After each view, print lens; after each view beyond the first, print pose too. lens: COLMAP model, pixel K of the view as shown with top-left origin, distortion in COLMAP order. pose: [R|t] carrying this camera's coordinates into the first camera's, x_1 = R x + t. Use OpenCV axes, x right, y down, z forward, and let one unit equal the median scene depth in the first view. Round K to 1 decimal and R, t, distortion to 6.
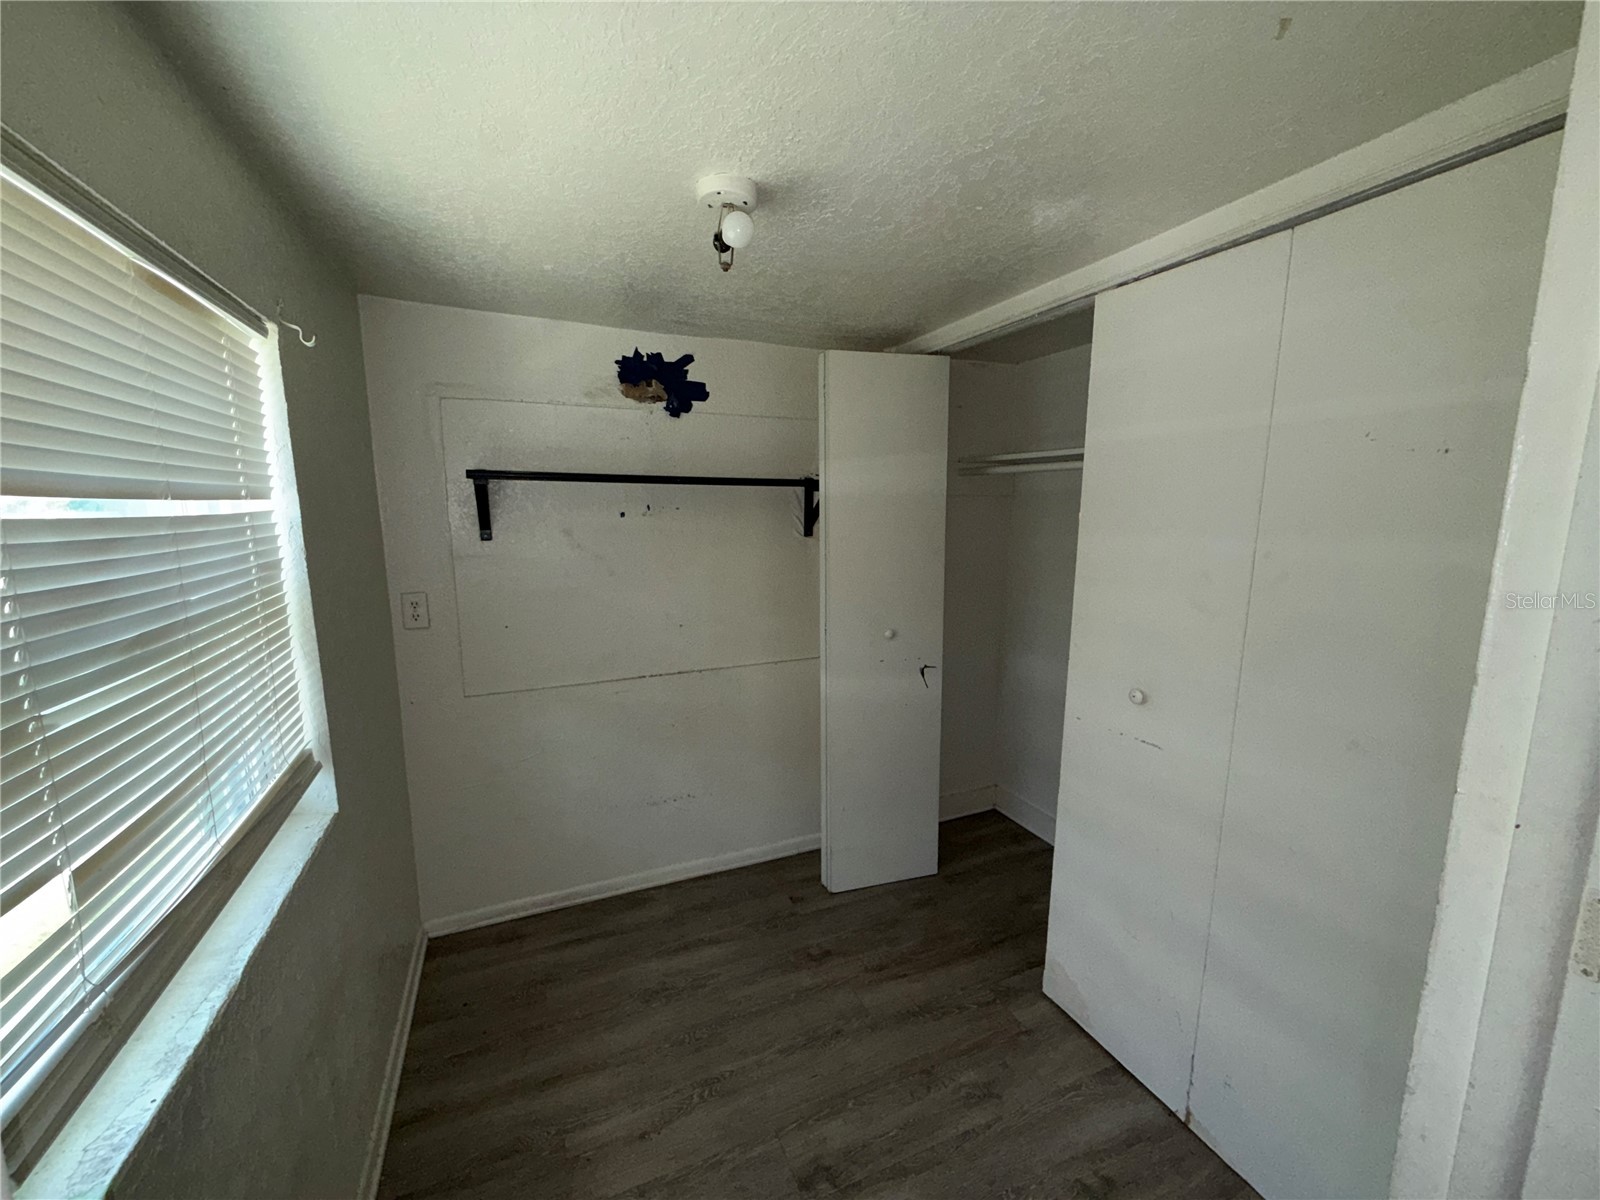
lens RADIAL K [[639.2, 0, 788.1], [0, 639.2, 602.6], [0, 0, 1]] dist [0.003967, -0.000500]
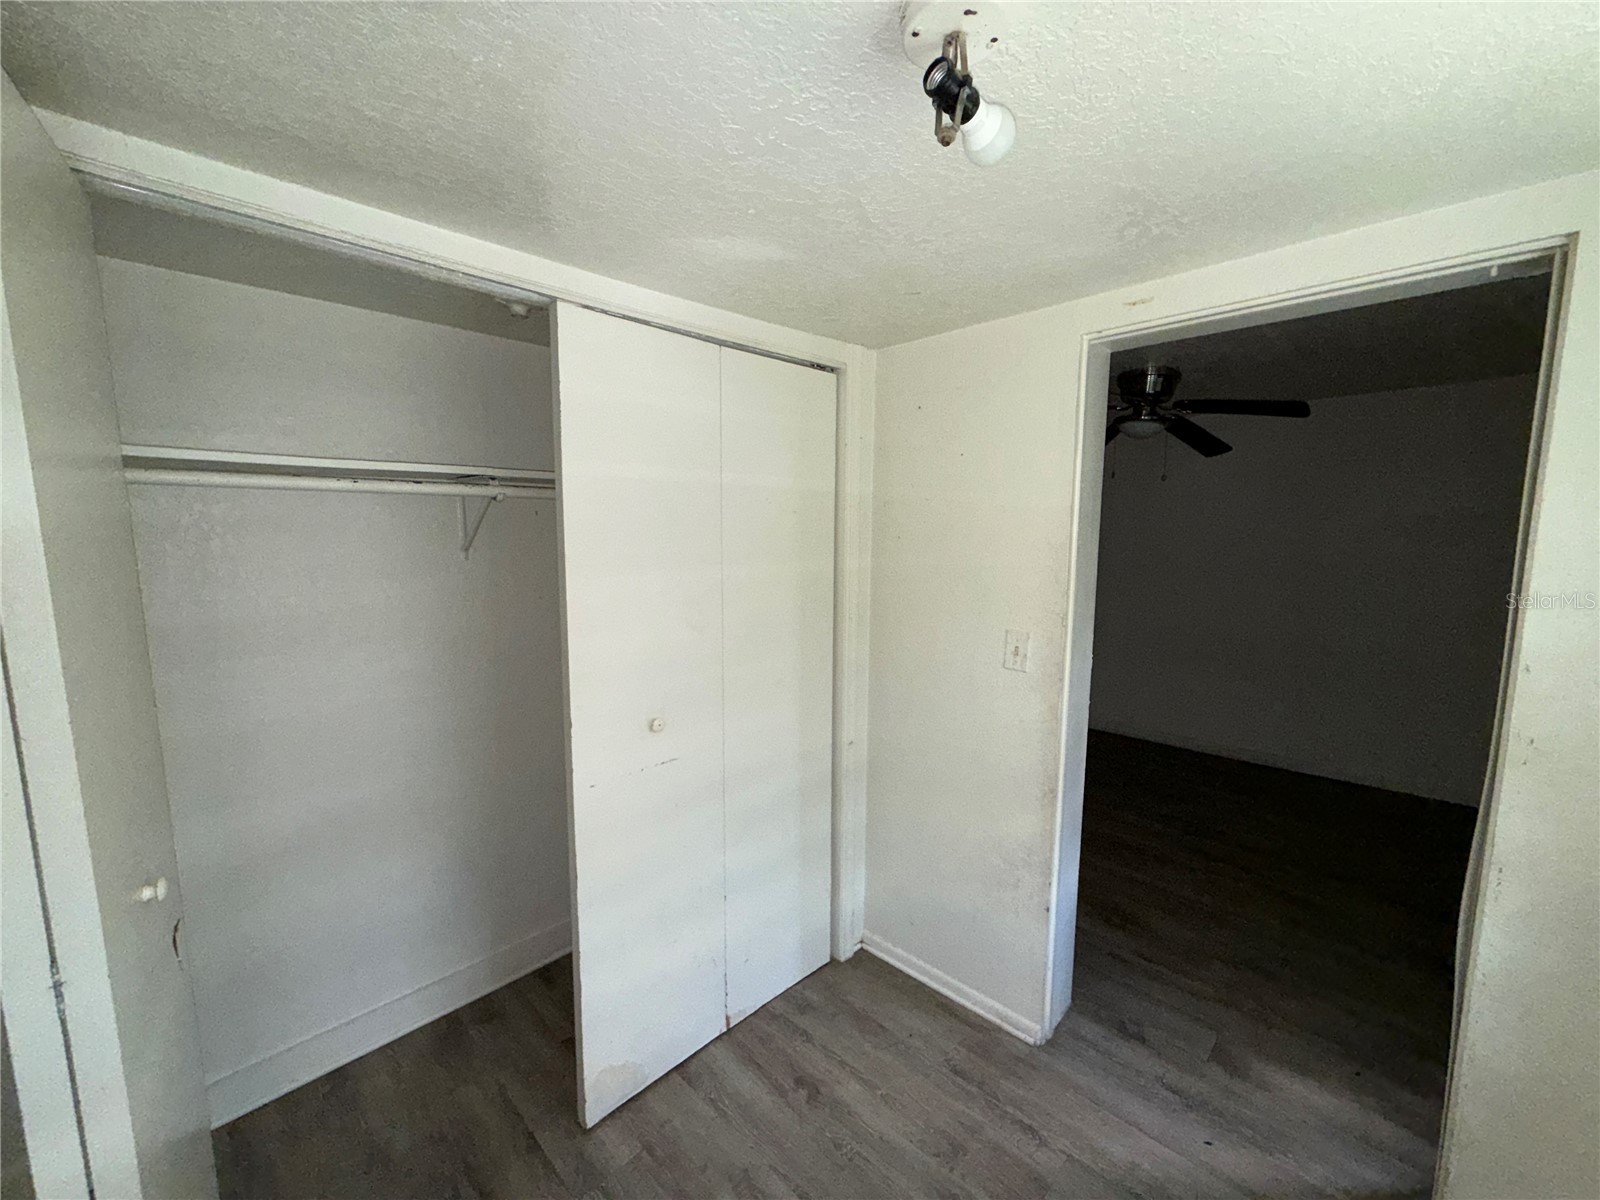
lens RADIAL K [[639.2, 0, 785.1], [0, 639.2, 605.8], [0, 0, 1]] dist [0.003967, -0.000500]
pose [[-0.372459, -0.095125, 0.923161, -0.491912], [0.150868, 0.975295, 0.161366, -0.178419], [-0.915704, 0.199378, -0.348906, 1.148344]]
